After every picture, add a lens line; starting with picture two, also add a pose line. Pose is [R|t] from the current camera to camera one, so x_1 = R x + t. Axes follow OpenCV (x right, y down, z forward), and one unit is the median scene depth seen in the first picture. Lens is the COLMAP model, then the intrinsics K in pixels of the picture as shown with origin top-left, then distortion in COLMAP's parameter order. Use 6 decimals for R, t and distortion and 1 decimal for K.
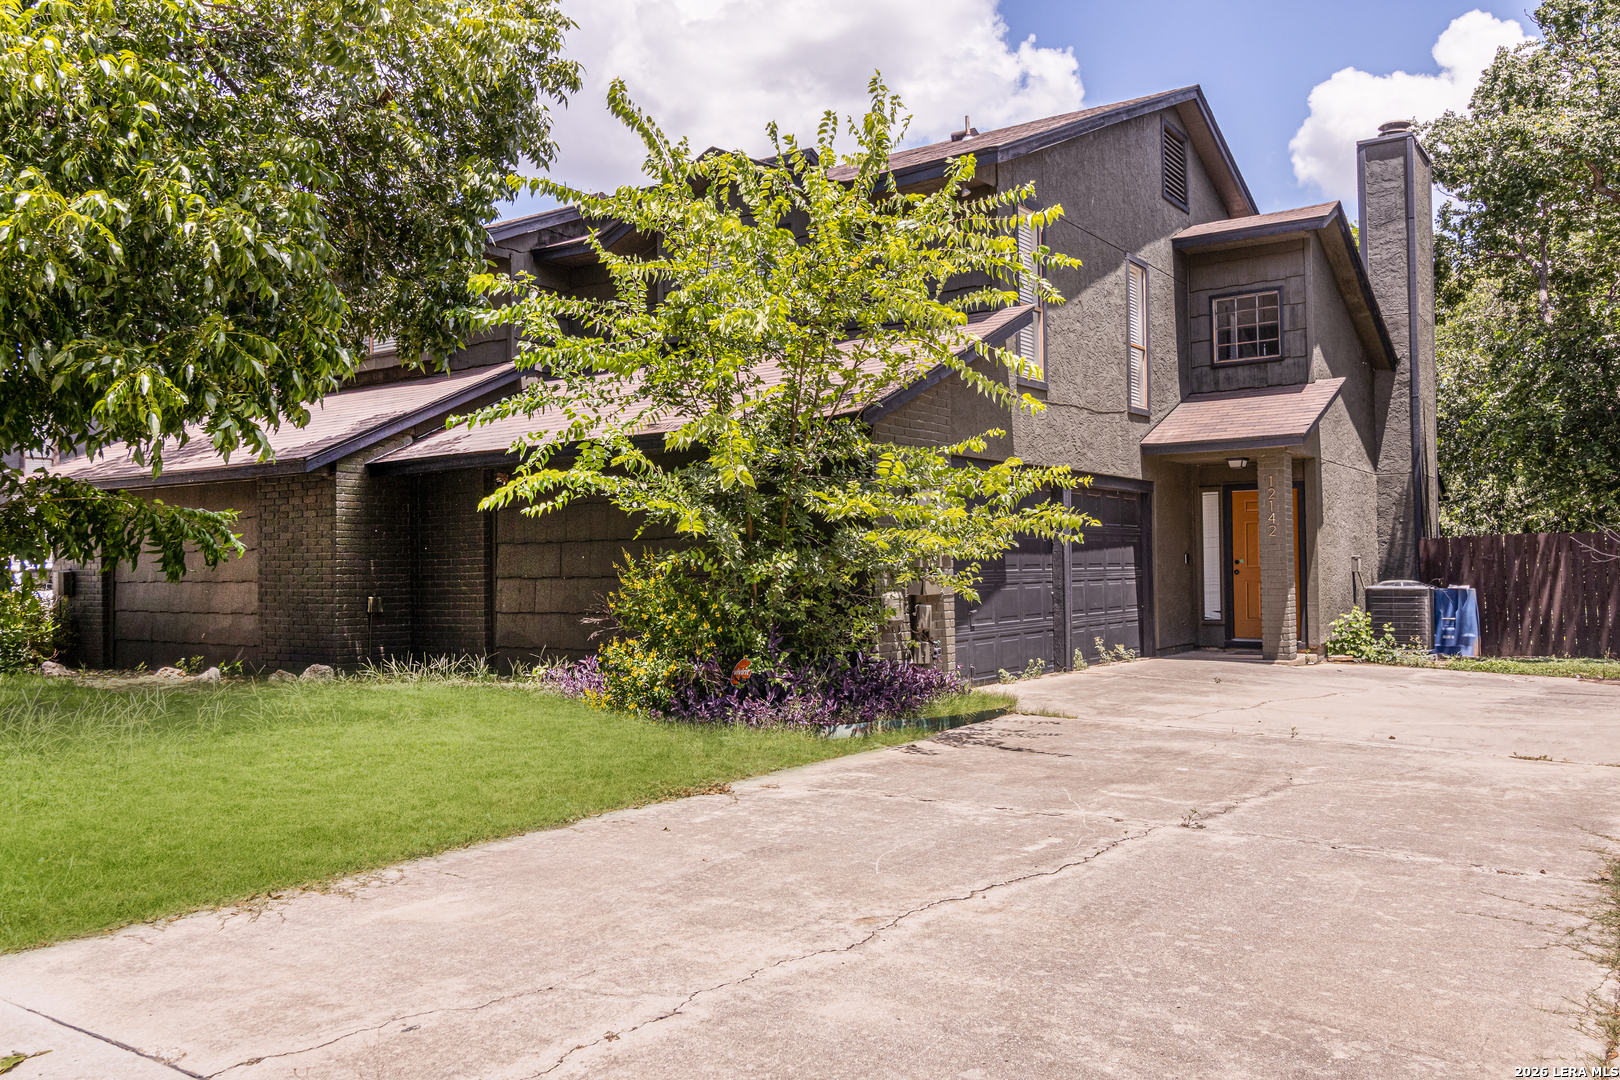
lens RADIAL K [[1274.2, 0, 810.0], [0, 1274.2, 540.0], [0, 0, 1]] dist [-0.002933, -0.000578]
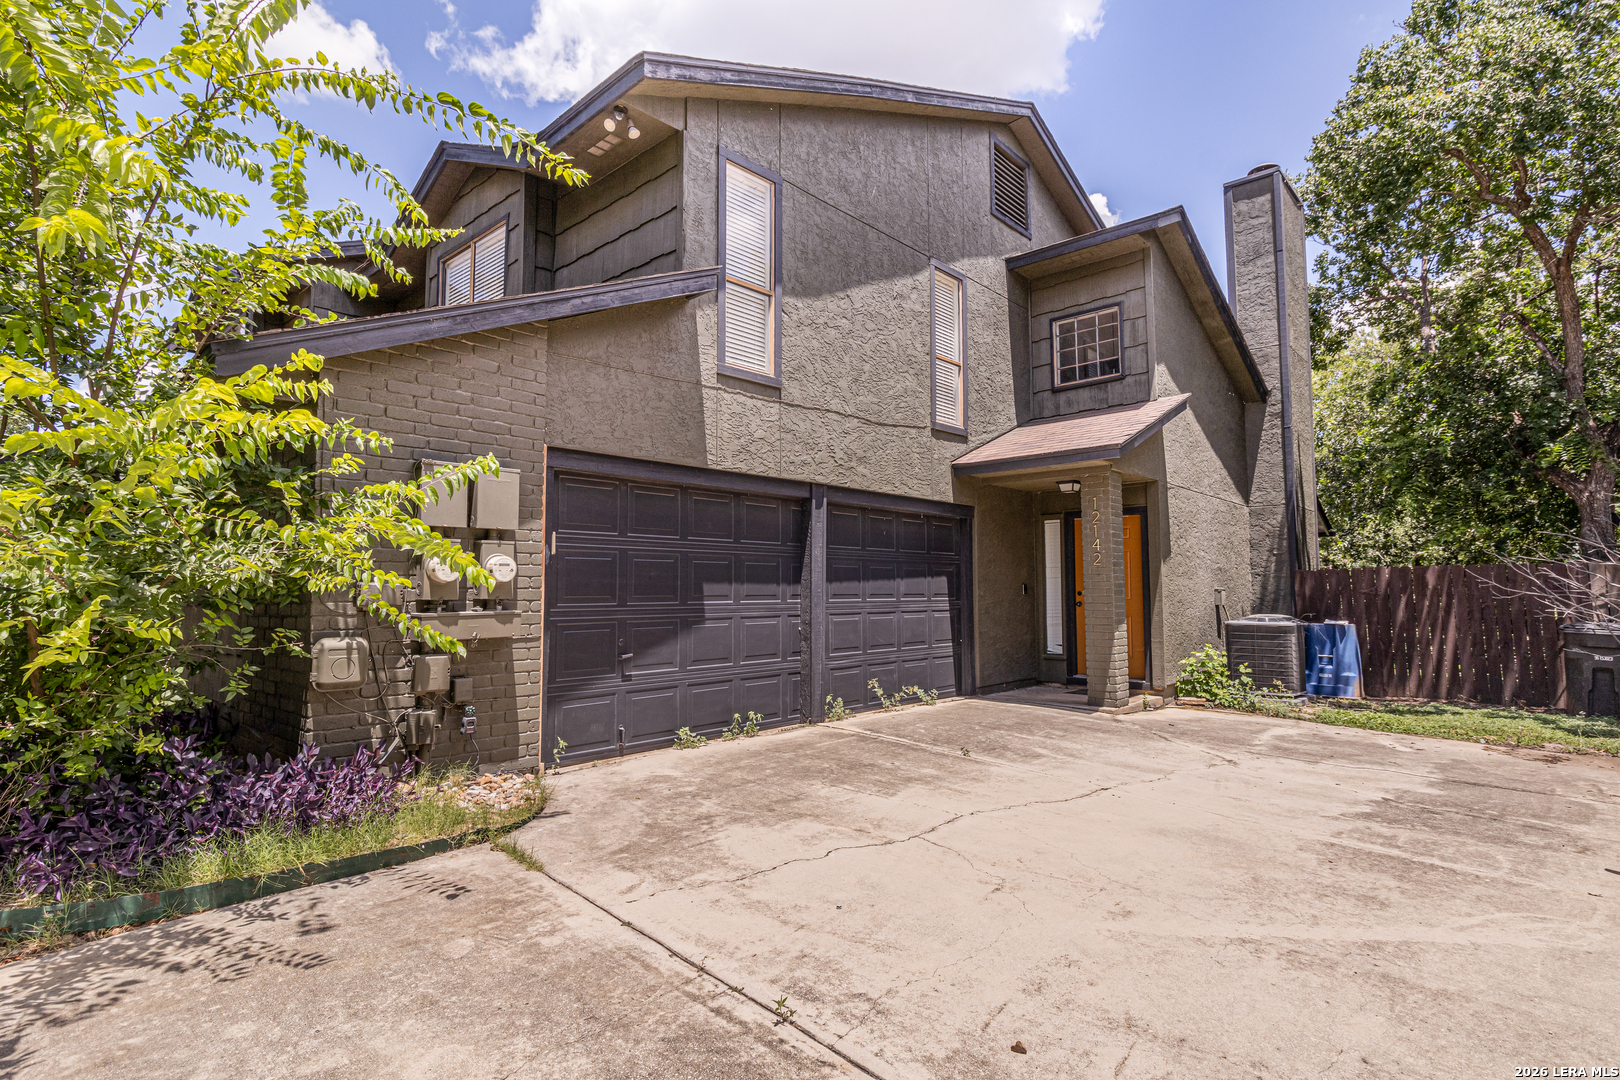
lens RADIAL K [[809.9, 0, 814.1], [0, 809.9, 531.5], [0, 0, 1]] dist [-0.002902, -0.000378]
pose [[0.991133, 0.001923, -0.132863, 0.223183], [-0.008585, 0.998733, -0.049592, 0.002949], [0.132599, 0.050293, 0.989893, 0.381667]]
